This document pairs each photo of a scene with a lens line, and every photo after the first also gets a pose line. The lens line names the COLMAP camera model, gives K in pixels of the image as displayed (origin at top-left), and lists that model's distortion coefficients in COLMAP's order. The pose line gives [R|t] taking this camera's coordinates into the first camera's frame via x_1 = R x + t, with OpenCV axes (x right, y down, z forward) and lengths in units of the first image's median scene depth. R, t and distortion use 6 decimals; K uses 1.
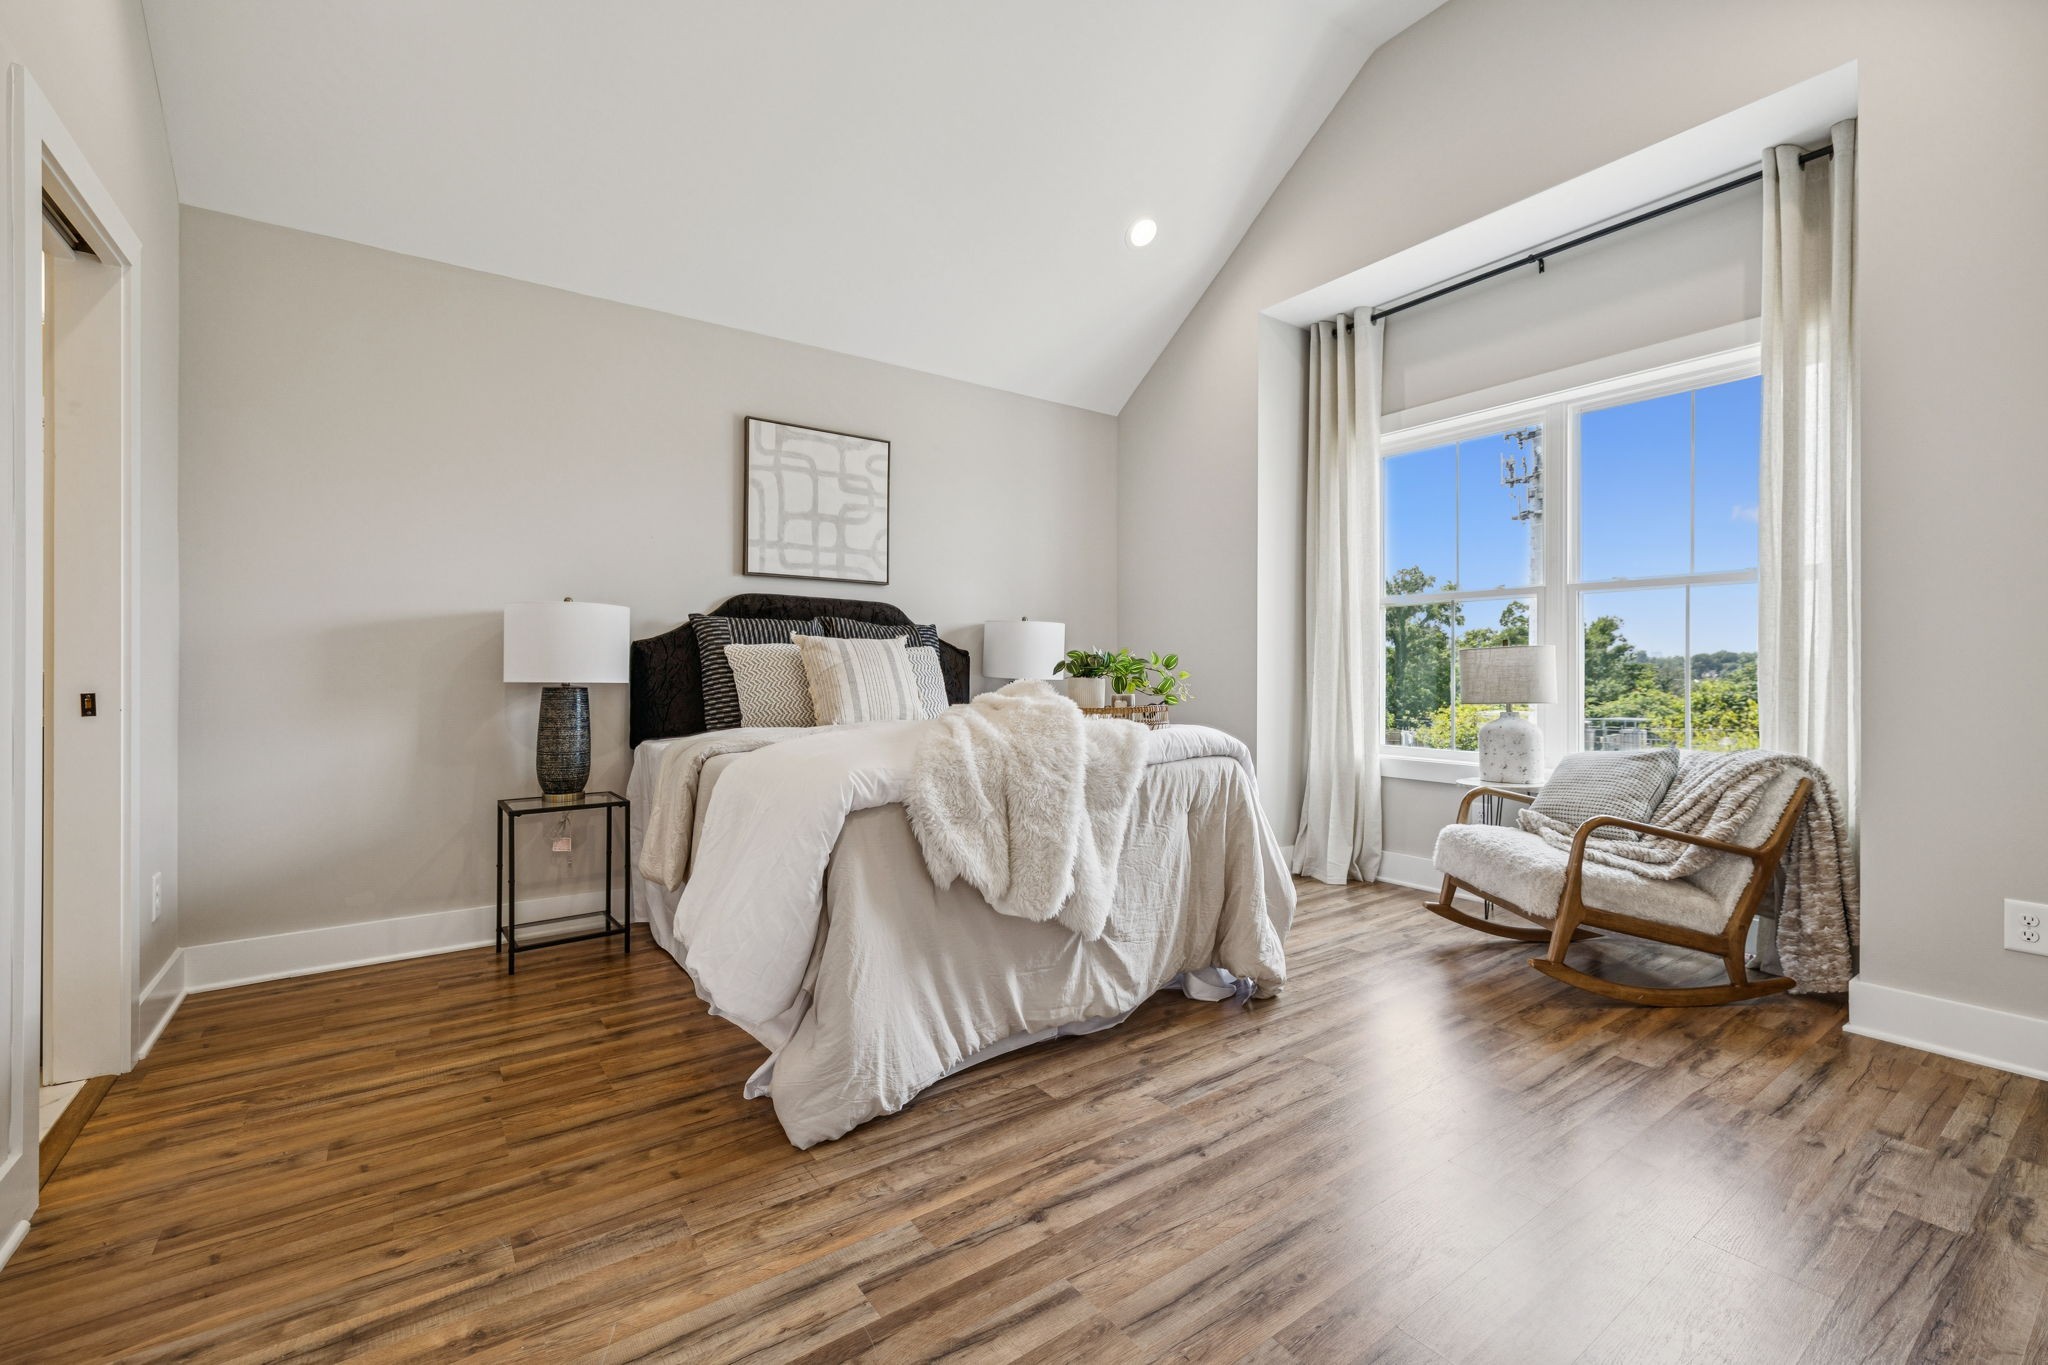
lens RADIAL K [[873.5, 0, 1026.8], [0, 873.5, 668.7], [0, 0, 1]] dist [0.001935, 0.000251]
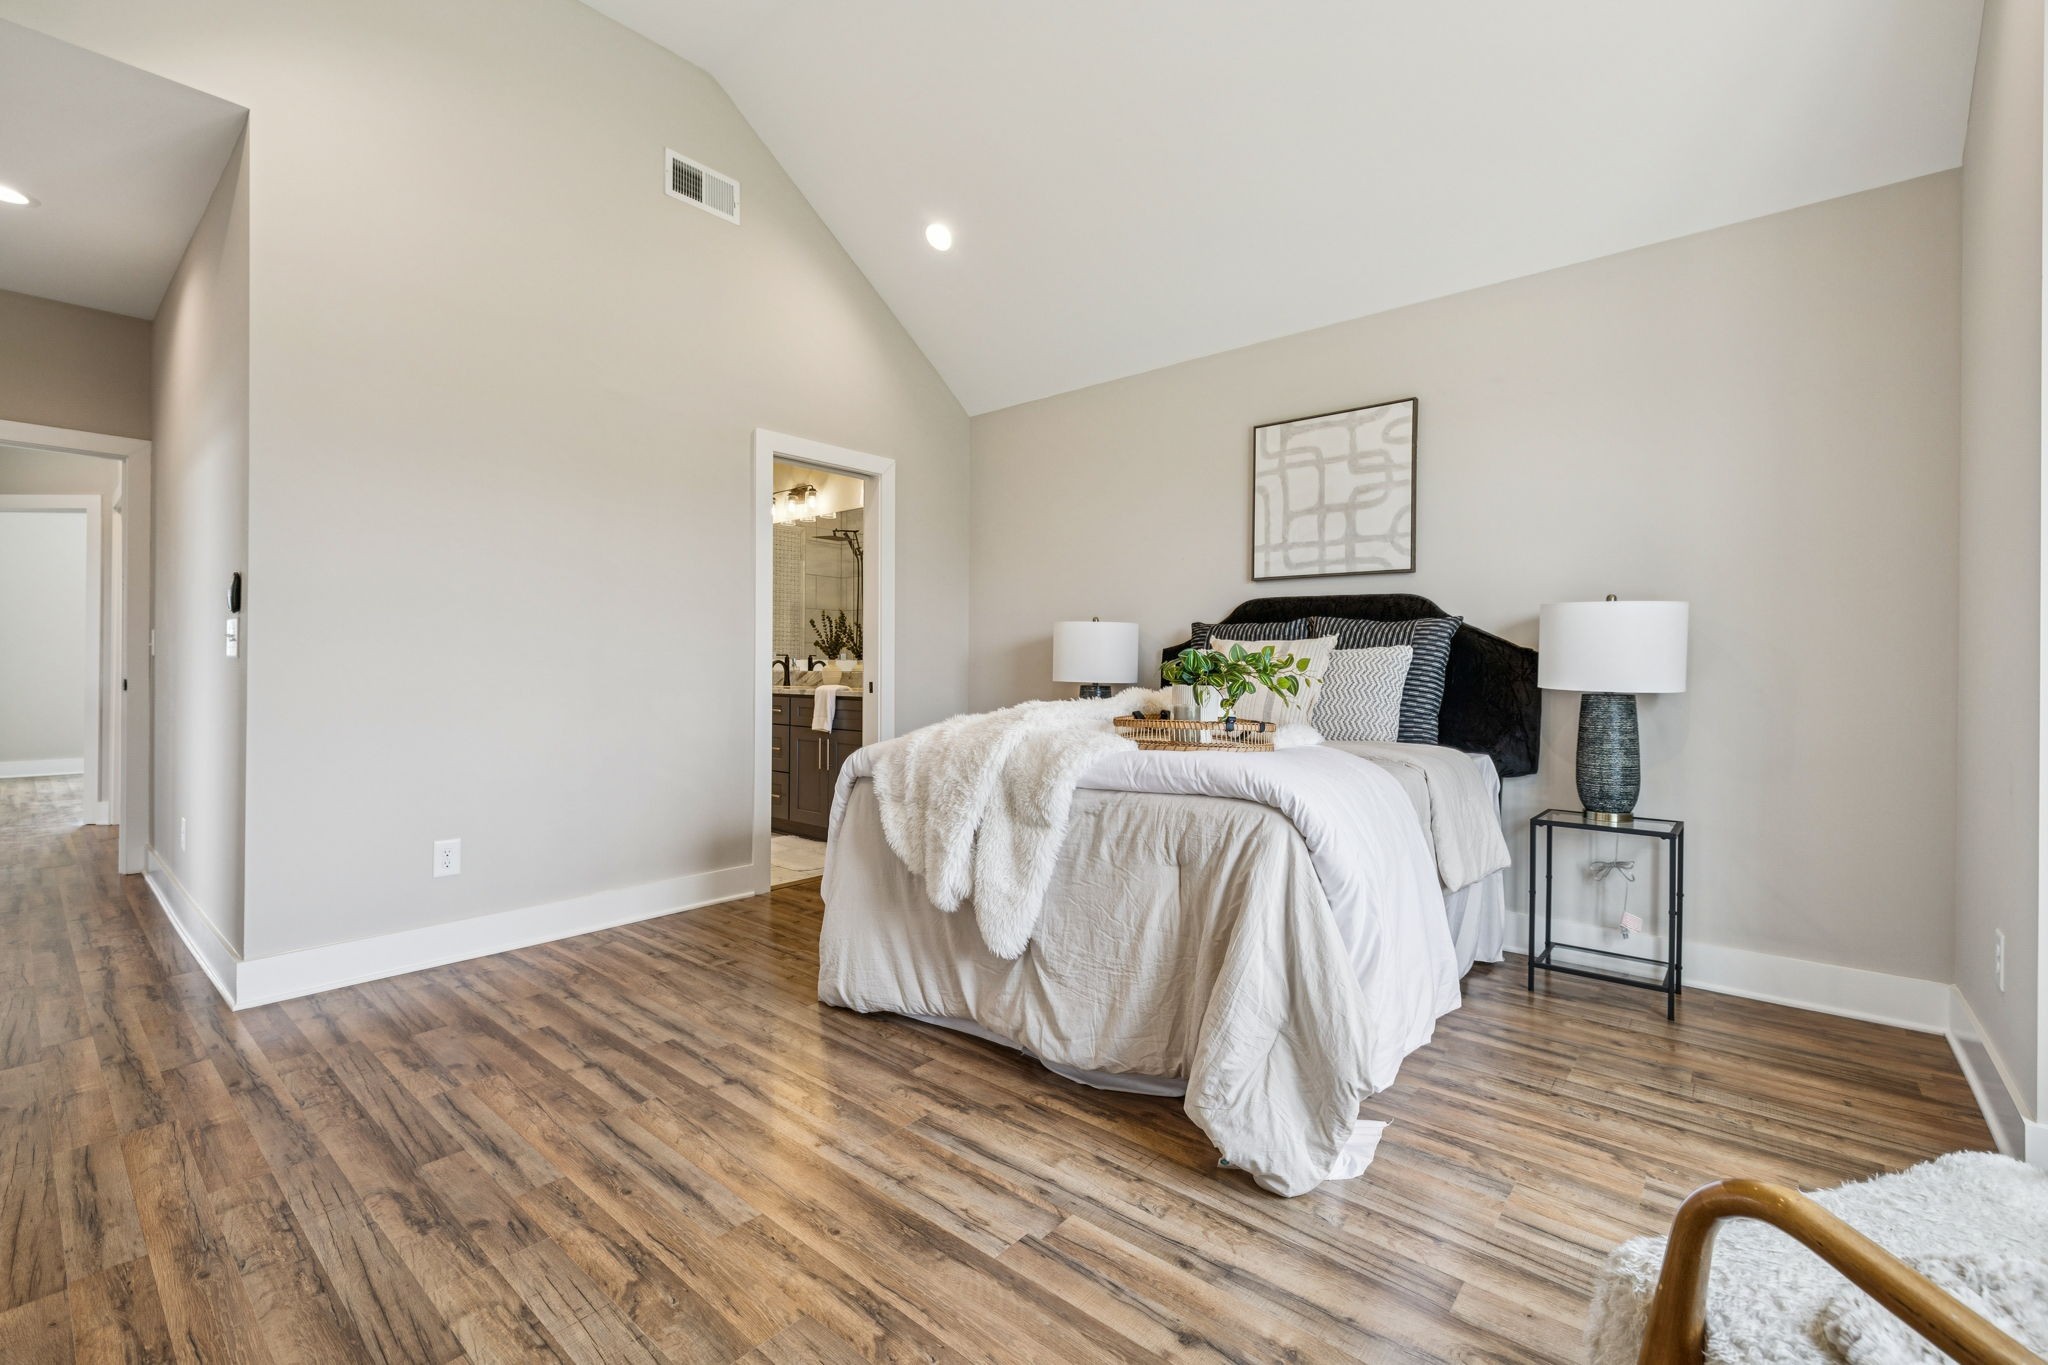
lens RADIAL K [[891.2, 0, 1015.7], [0, 891.2, 671.8], [0, 0, 1]] dist [0.000298, 0.000139]
pose [[0.227671, 0.002061, -0.973736, 0.888501], [-0.007561, 0.999971, 0.000348, 0.000797], [0.973709, 0.007283, 0.227680, 0.689668]]
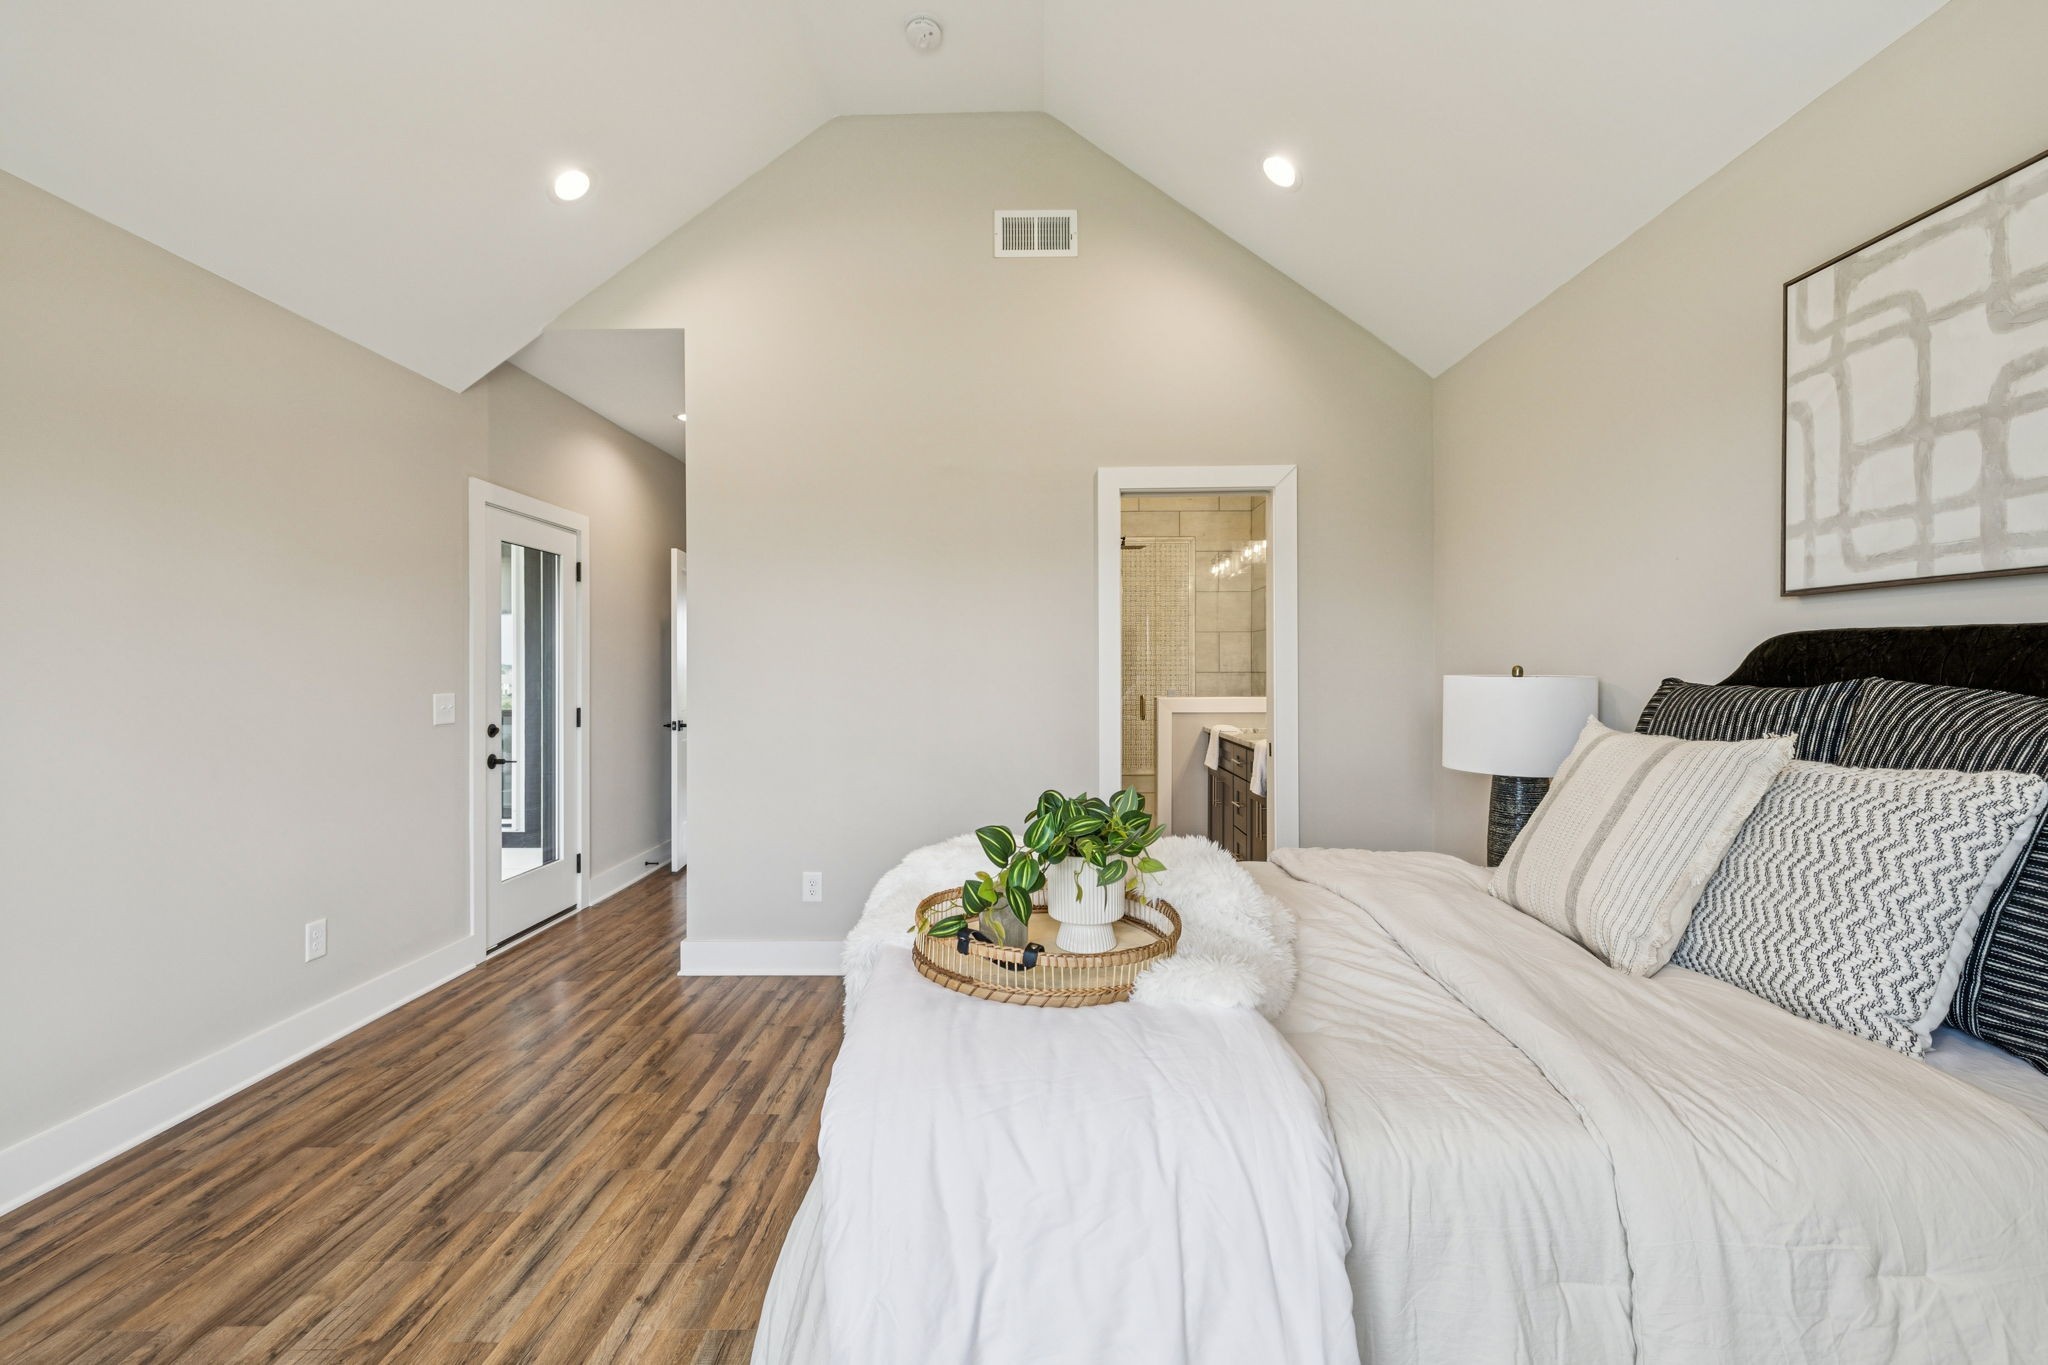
lens RADIAL K [[891.2, 0, 1011.8], [0, 891.2, 679.3], [0, 0, 1]] dist [0.000298, 0.000139]
pose [[-0.603424, 0.007508, -0.797385, 0.510321], [0.001260, 0.999963, 0.008462, -0.090495], [0.797419, 0.004101, -0.603412, 1.338934]]
